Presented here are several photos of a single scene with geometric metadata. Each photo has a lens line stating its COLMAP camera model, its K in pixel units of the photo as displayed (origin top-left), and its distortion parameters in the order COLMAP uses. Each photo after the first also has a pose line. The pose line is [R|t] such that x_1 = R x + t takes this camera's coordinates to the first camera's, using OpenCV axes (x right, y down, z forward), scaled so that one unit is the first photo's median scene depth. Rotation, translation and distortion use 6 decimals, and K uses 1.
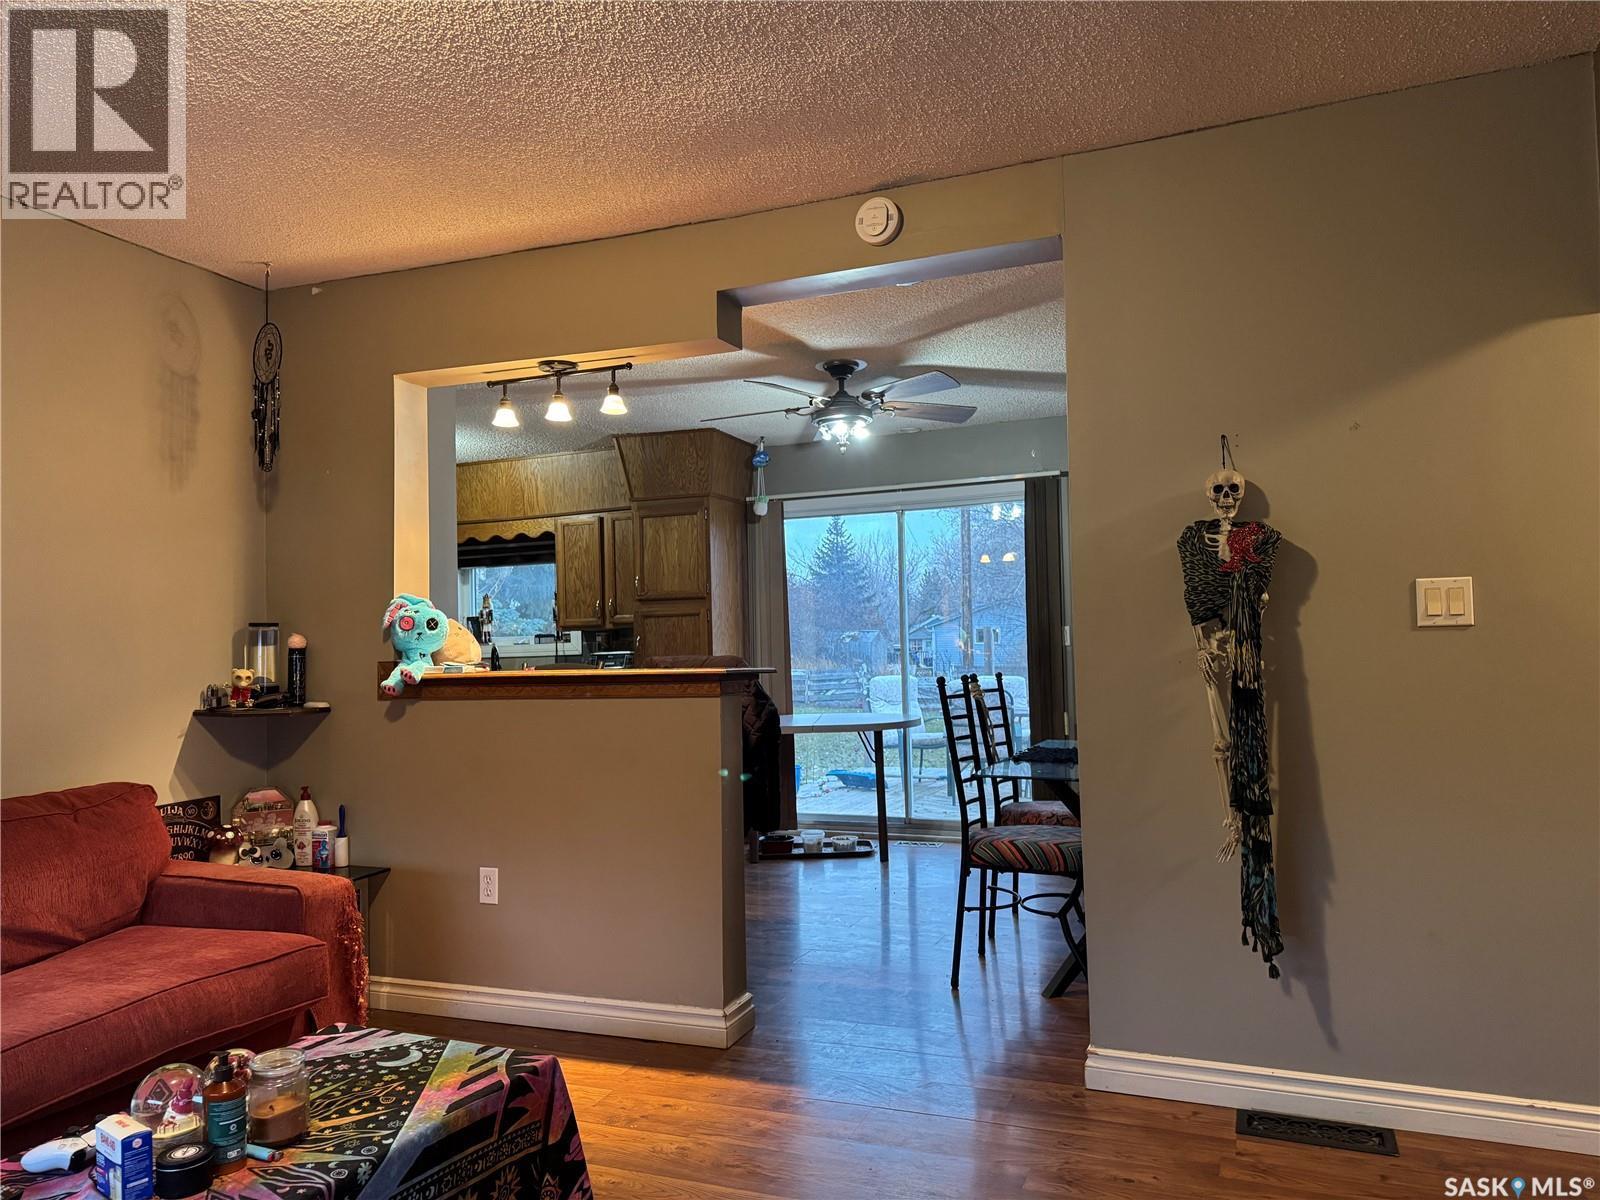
lens RADIAL K [[1123.5, 0, 803.6], [0, 1123.5, 598.5], [0, 0, 1]] dist [0.032232, -0.037092]
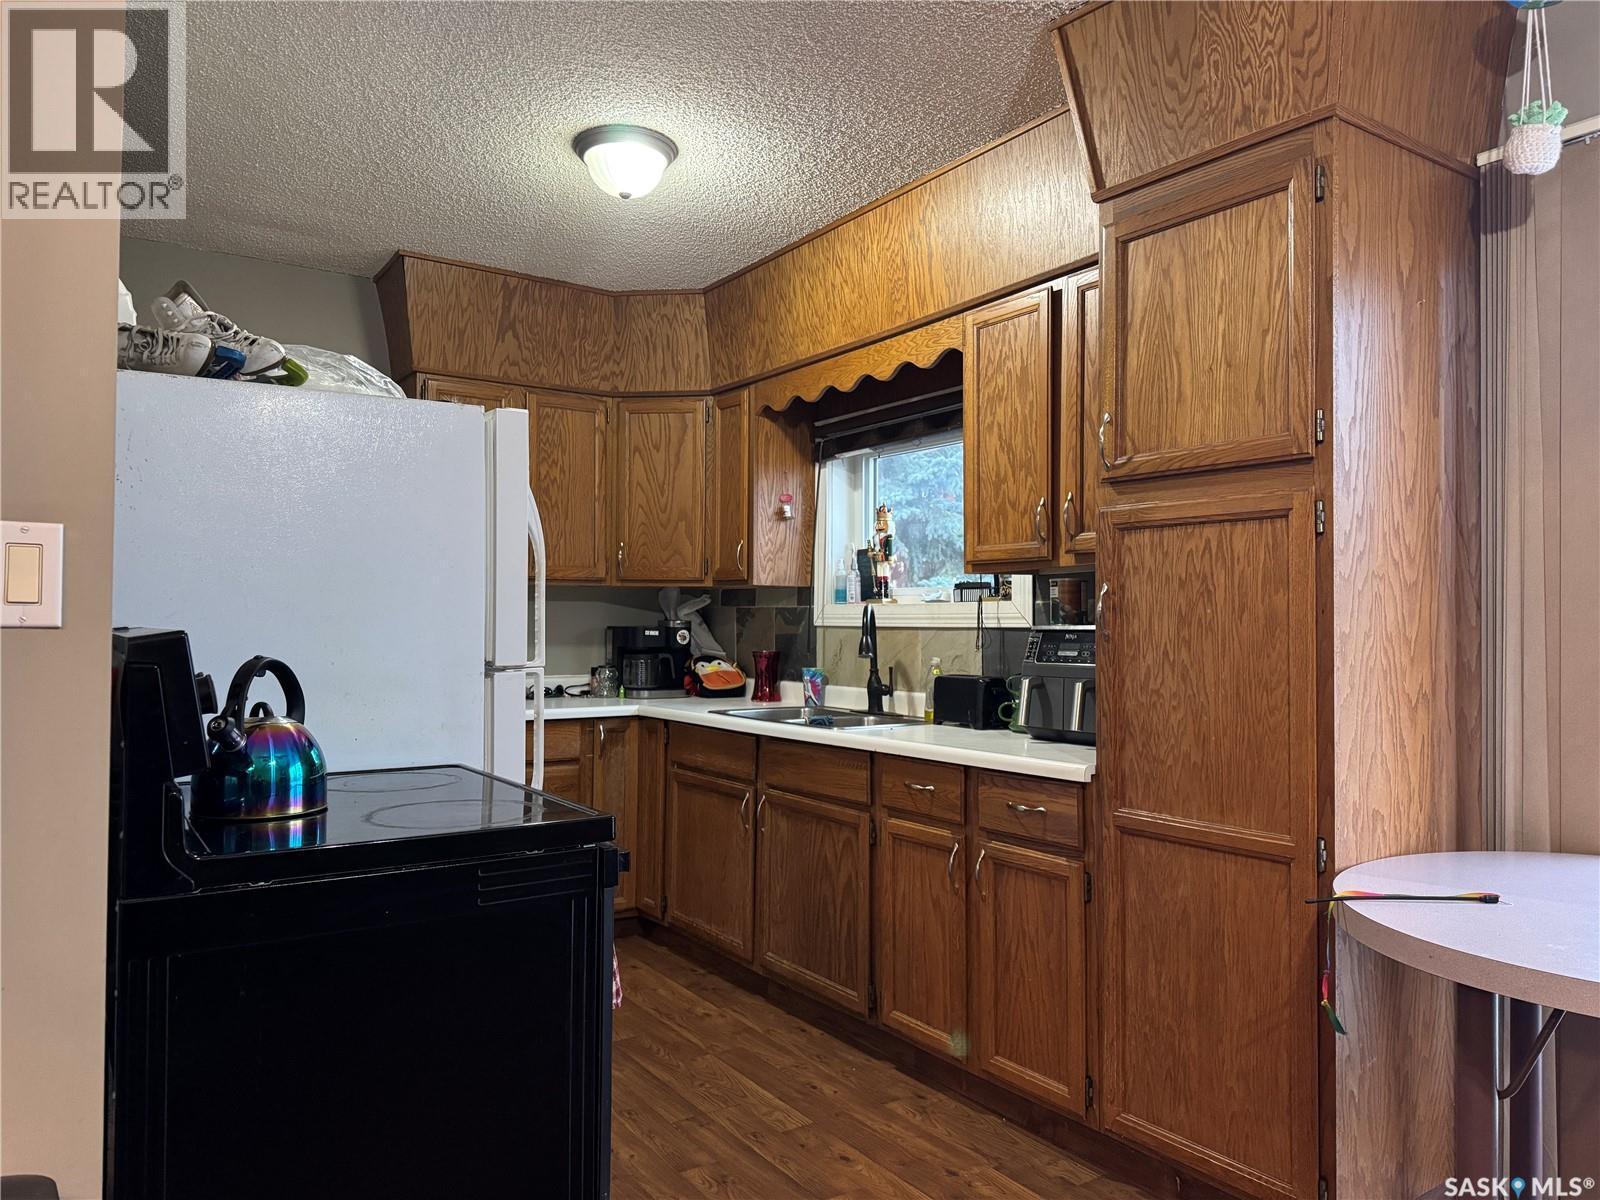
lens RADIAL K [[1123.5, 0, 789.7], [0, 1123.5, 601.4], [0, 0, 1]] dist [0.032232, -0.037092]
pose [[0.827117, 0.021196, -0.561630, -0.030957], [-0.001155, 0.999351, 0.036014, 0.026477], [0.562029, -0.029139, 0.826604, 0.653276]]
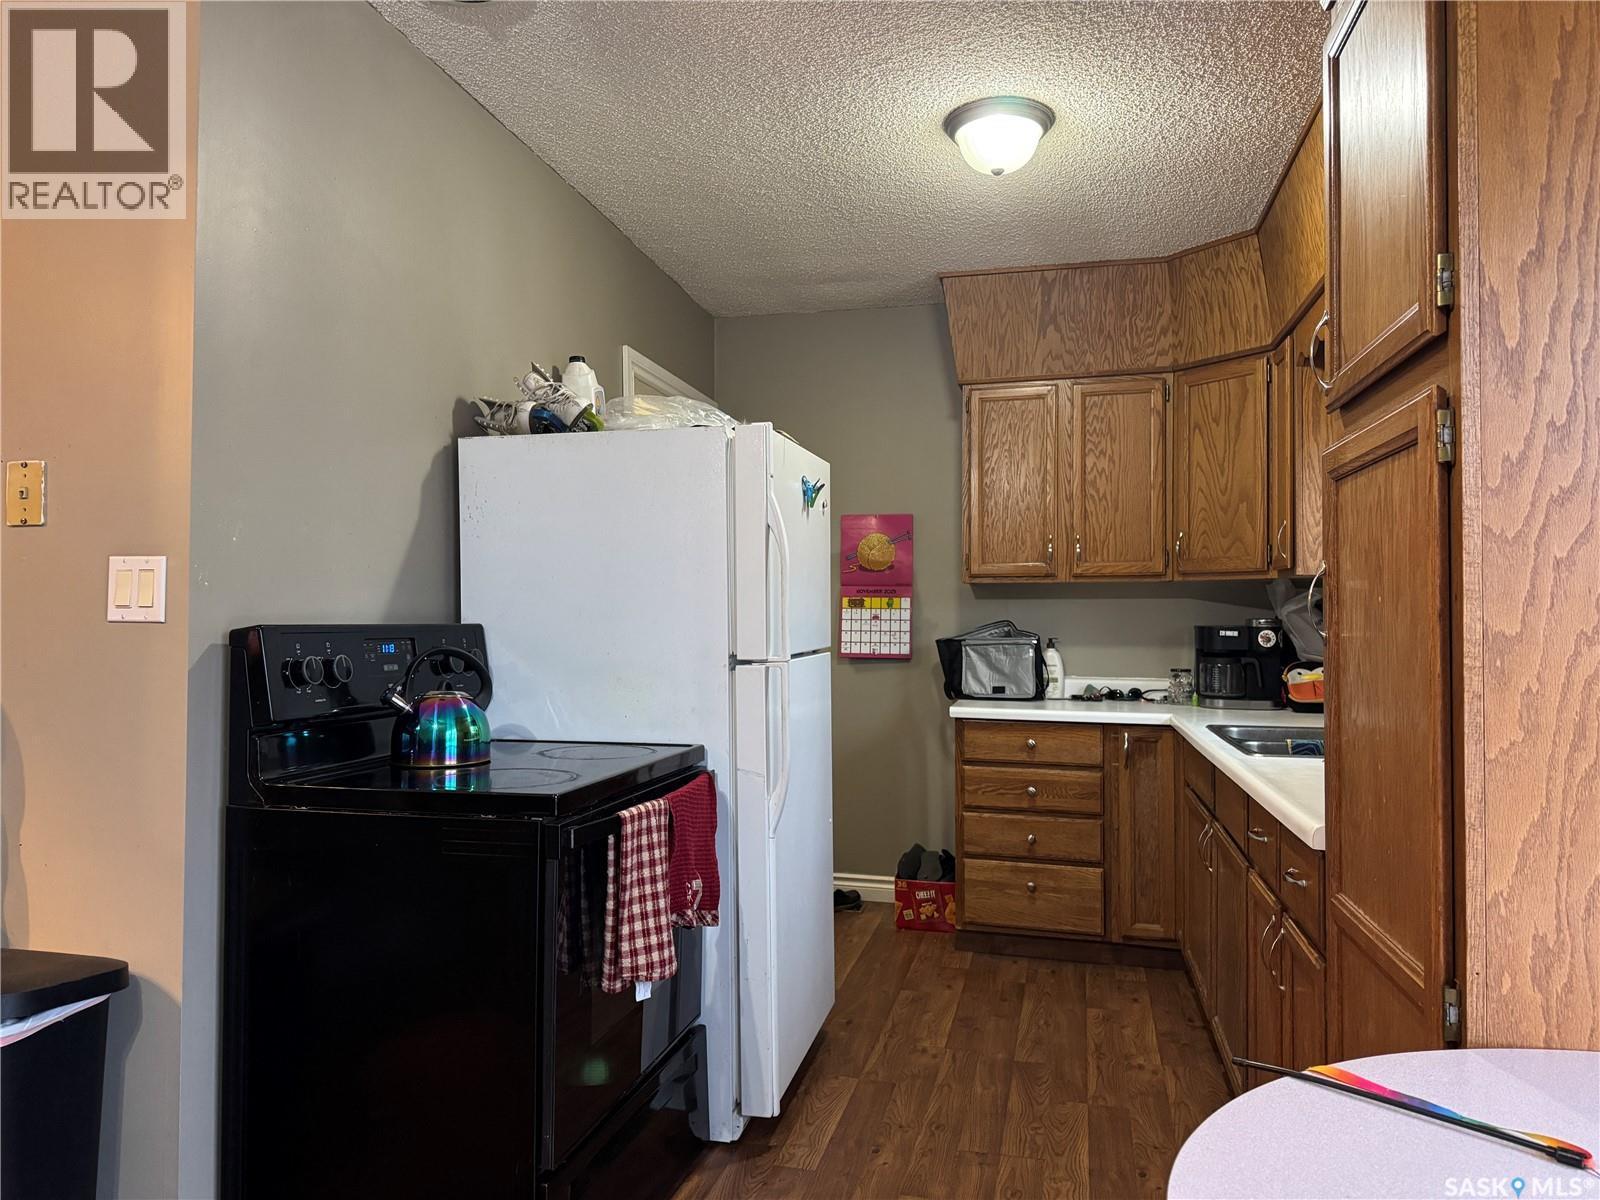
lens RADIAL K [[1123.5, 0, 783.8], [0, 1123.5, 605.8], [0, 0, 1]] dist [0.032232, -0.037092]
pose [[0.122492, 0.014959, -0.992357, 0.074871], [0.043228, 0.998857, 0.020393, 0.032939], [0.991528, -0.045395, 0.121706, 0.849761]]
